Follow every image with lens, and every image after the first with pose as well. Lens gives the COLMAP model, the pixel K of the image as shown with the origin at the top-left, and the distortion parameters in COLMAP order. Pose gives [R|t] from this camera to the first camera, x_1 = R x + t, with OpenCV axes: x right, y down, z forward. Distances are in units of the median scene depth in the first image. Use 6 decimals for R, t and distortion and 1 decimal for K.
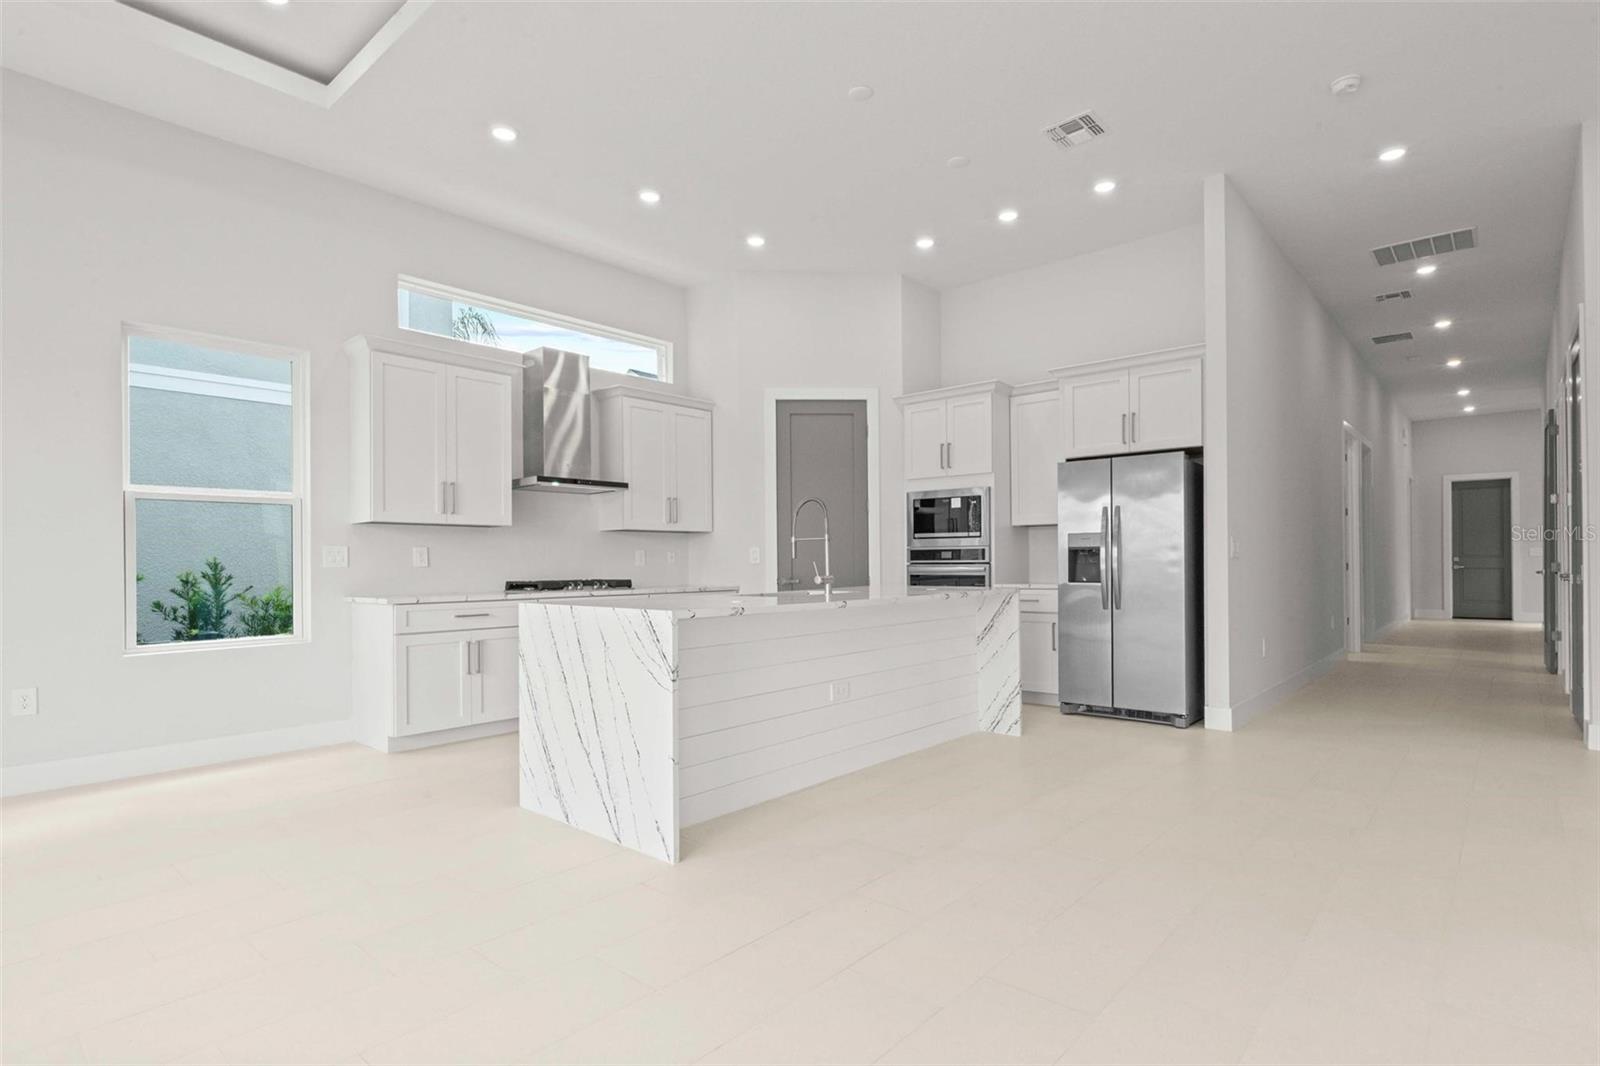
lens RADIAL K [[810.0, 0, 798.1], [0, 810.0, 557.0], [0, 0, 1]] dist [0.001729, 0.000510]
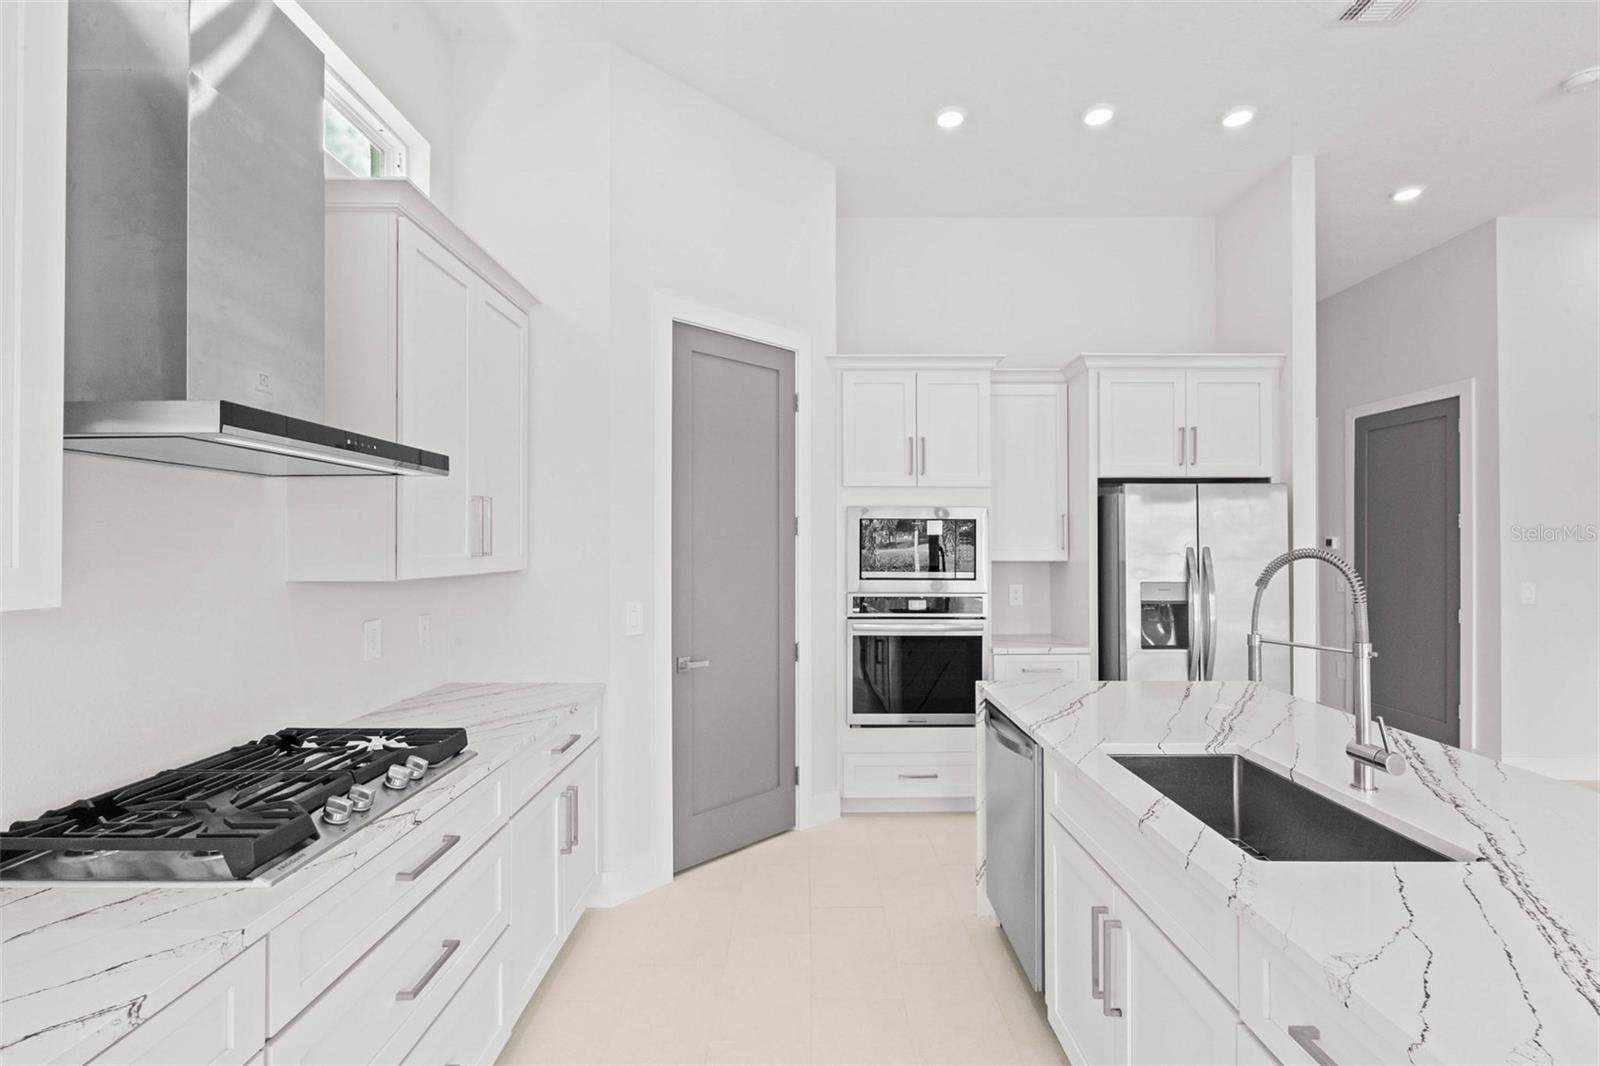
lens RADIAL K [[721.7, 0, 800.0], [0, 721.7, 533.0], [0, 0, 1]] dist [0.000345, 0.000012]
pose [[0.752331, 0.019488, 0.658497, -0.280936], [-0.011345, 0.999797, -0.016627, -0.050843], [-0.658688, 0.005038, 0.752400, 0.621238]]
